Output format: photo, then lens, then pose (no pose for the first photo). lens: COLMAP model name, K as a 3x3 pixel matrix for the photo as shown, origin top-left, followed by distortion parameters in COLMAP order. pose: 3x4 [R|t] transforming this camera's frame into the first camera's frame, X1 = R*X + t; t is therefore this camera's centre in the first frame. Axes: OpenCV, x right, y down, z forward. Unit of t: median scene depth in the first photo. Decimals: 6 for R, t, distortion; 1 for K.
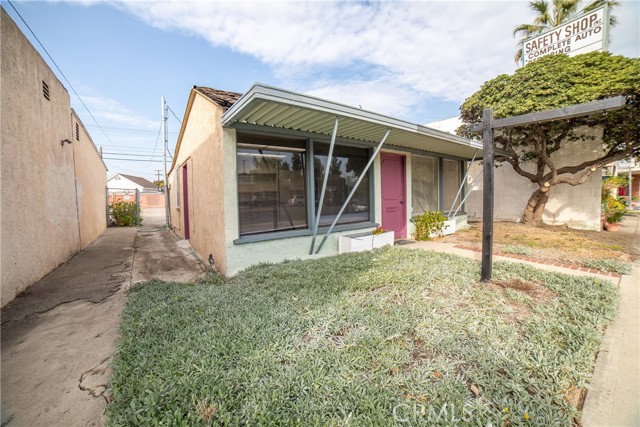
lens RADIAL K [[256.3, 0, 317.5], [0, 256.3, 213.5], [0, 0, 1]] dist [-0.091918, 0.031486]
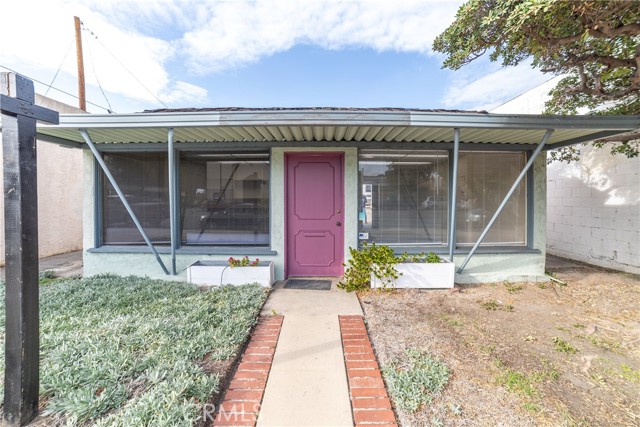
lens RADIAL K [[261.4, 0, 326.0], [0, 261.4, 209.0], [0, 0, 1]] dist [-0.101036, 0.033636]
pose [[0.814358, 0.044947, -0.578620, 0.442813], [-0.057853, 0.998318, -0.003873, -0.049265], [0.577473, 0.036629, 0.815588, 0.272542]]
